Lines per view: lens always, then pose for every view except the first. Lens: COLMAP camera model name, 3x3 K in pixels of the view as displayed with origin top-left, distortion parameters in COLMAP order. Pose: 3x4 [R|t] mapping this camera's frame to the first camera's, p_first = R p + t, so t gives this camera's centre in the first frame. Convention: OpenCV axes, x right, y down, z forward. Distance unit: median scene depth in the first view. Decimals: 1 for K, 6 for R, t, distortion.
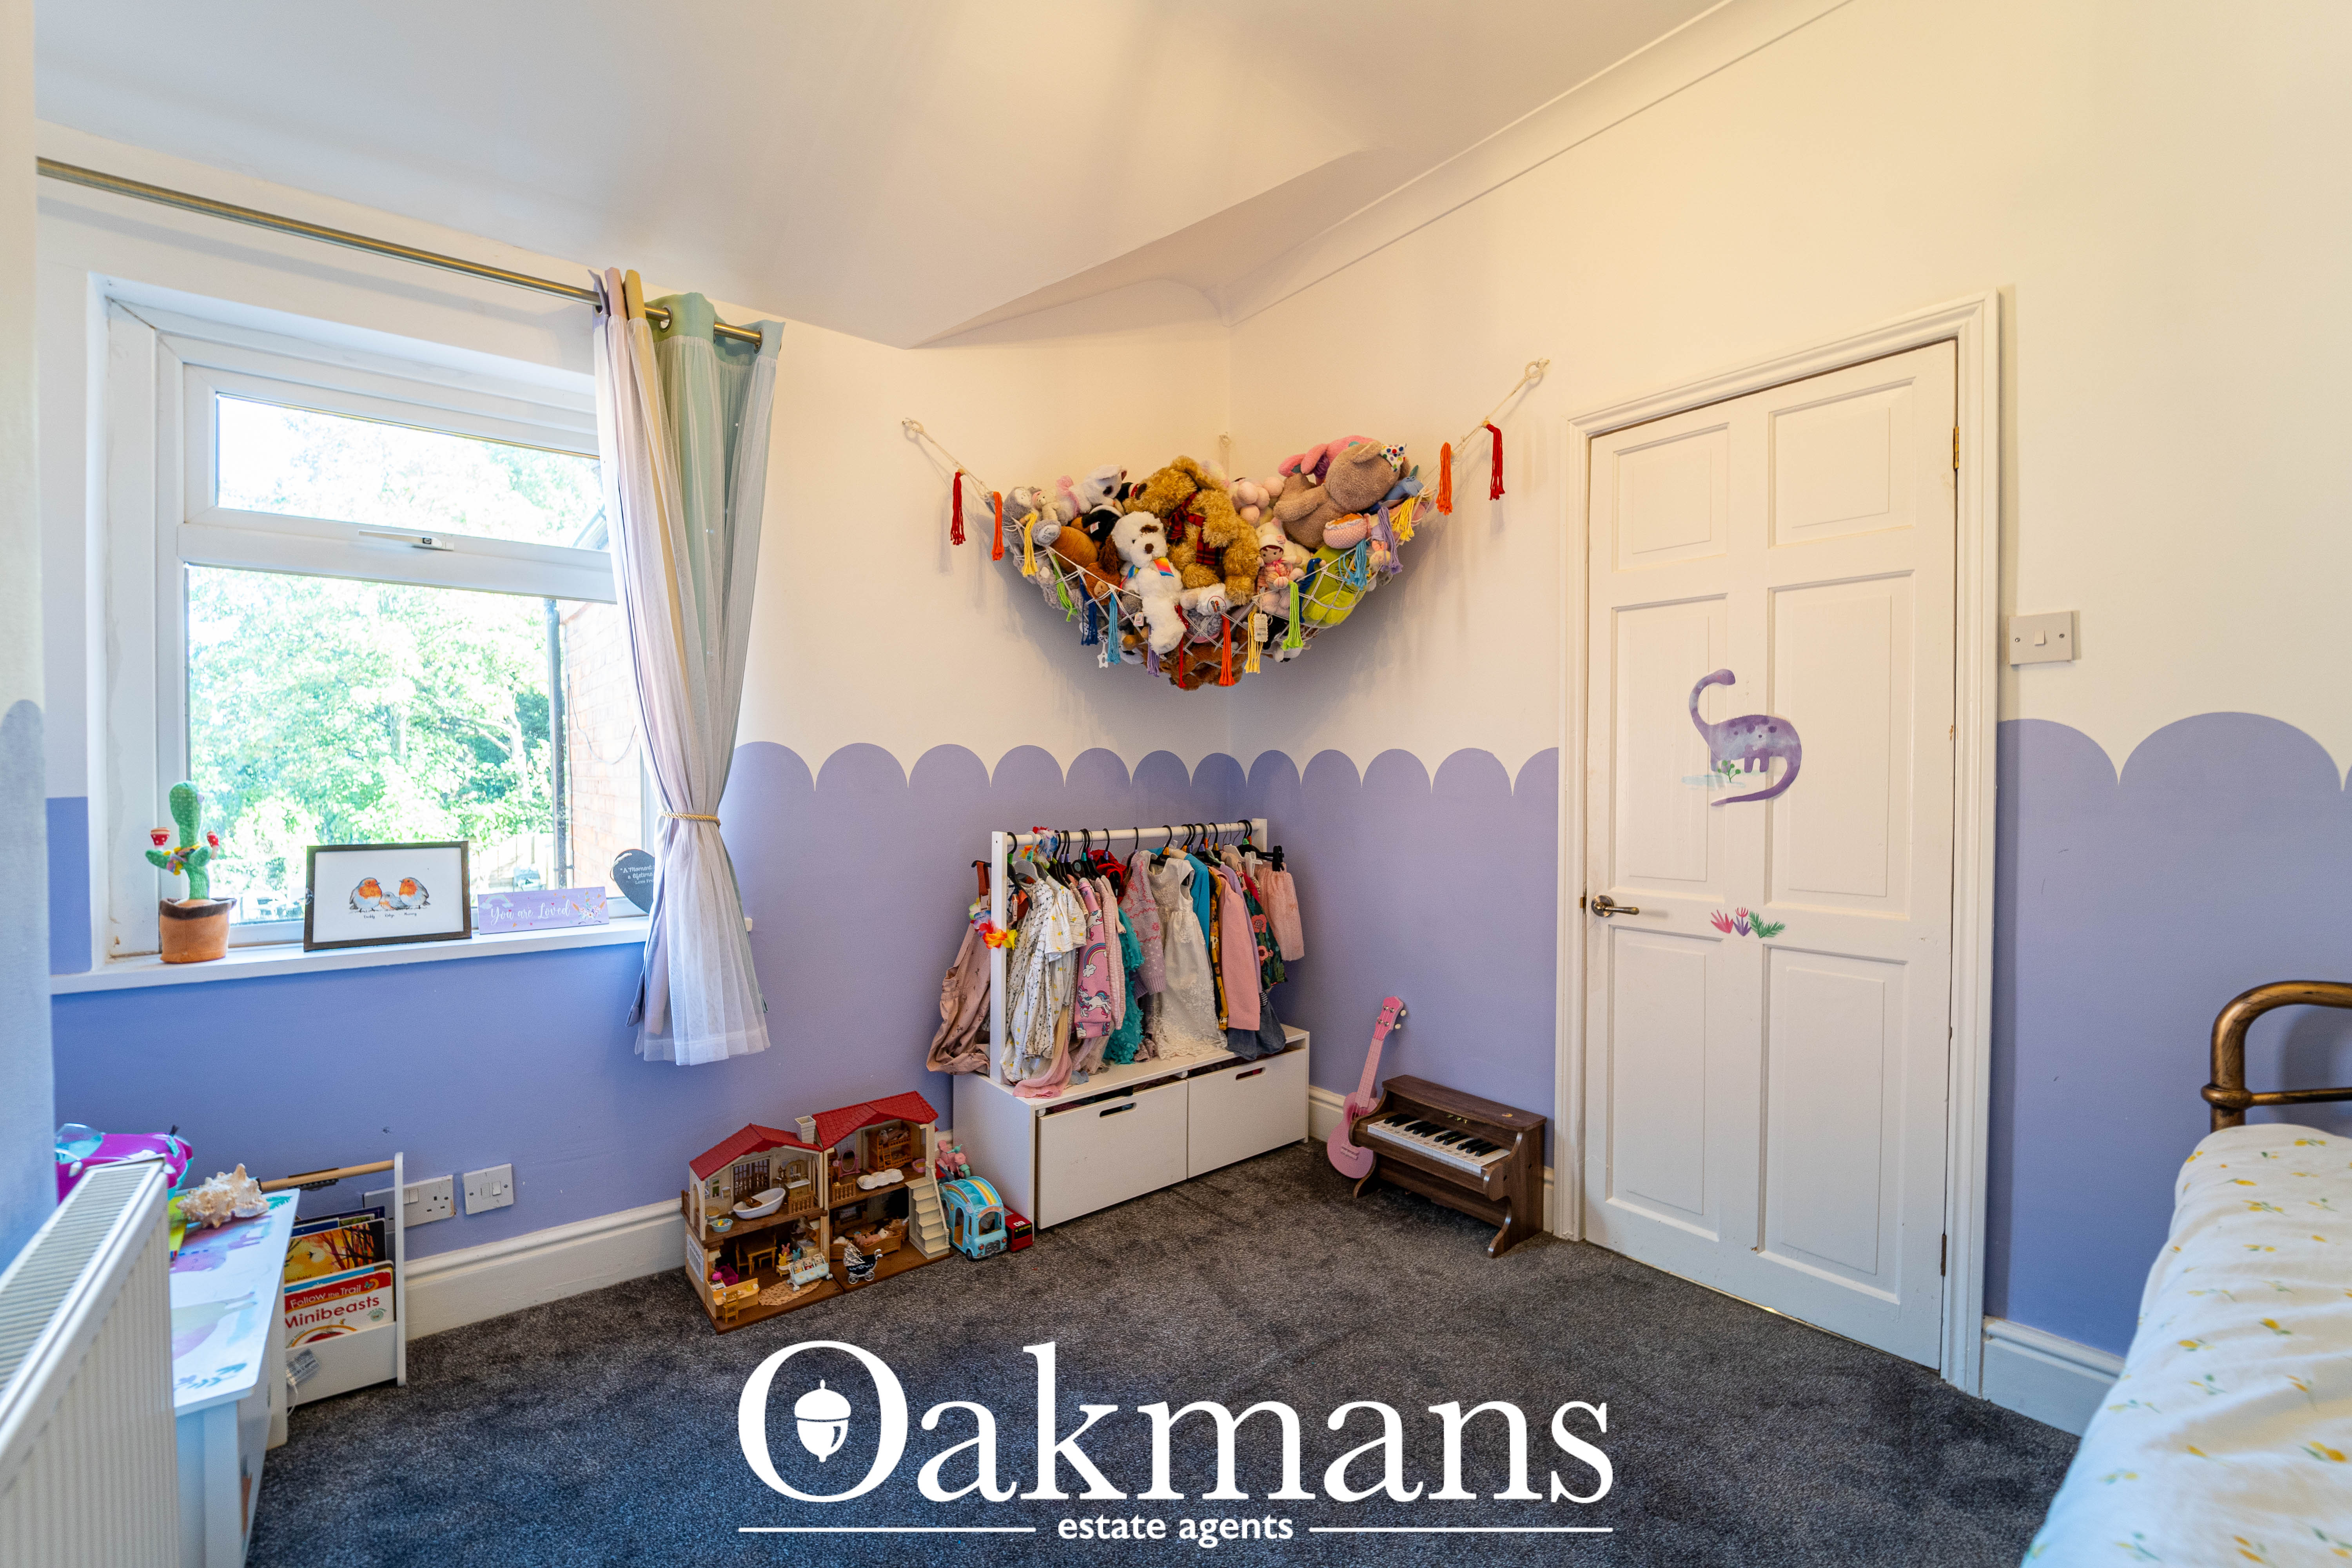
lens RADIAL K [[961.9, 0, 1171.6], [0, 961.9, 788.3], [0, 0, 1]] dist [-0.017168, -0.003680]
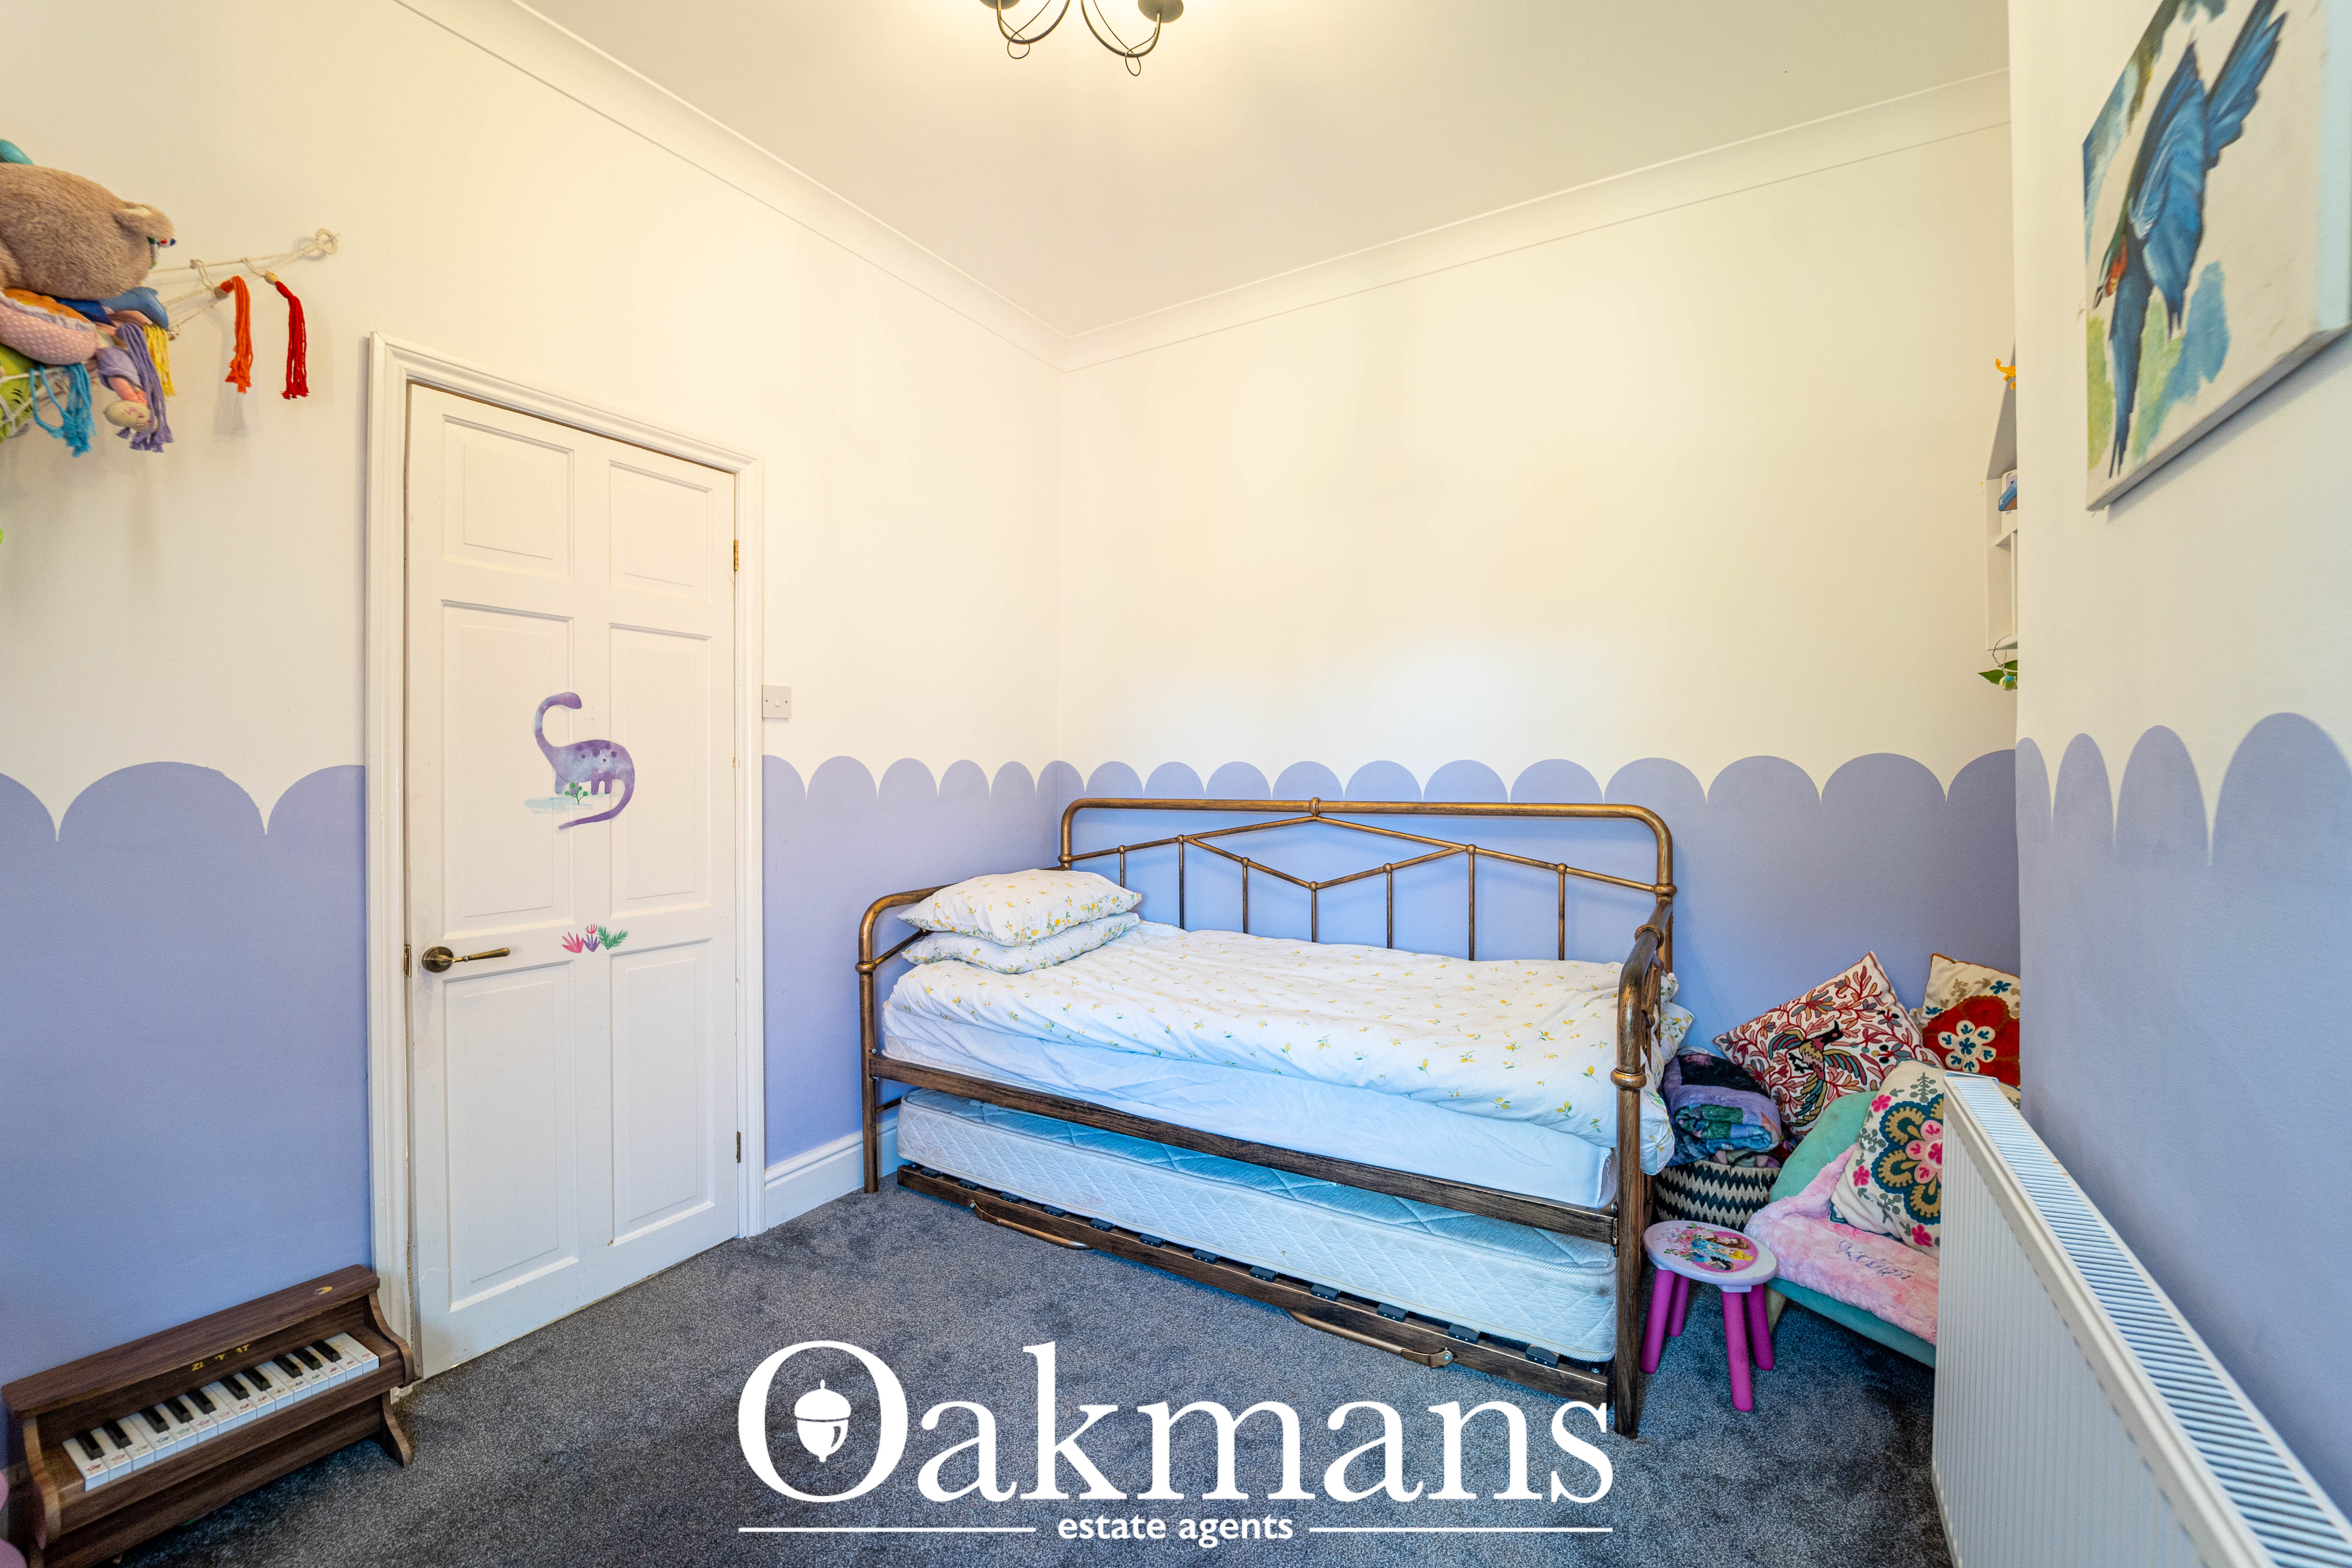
lens RADIAL K [[992.9, 0, 1185.8], [0, 992.9, 785.3], [0, 0, 1]] dist [0.000174, -0.023149]
pose [[-0.371832, -0.008214, 0.928264, -0.636576], [0.016610, 0.999742, 0.015499, -0.032441], [-0.928151, 0.021181, -0.371599, 0.792284]]
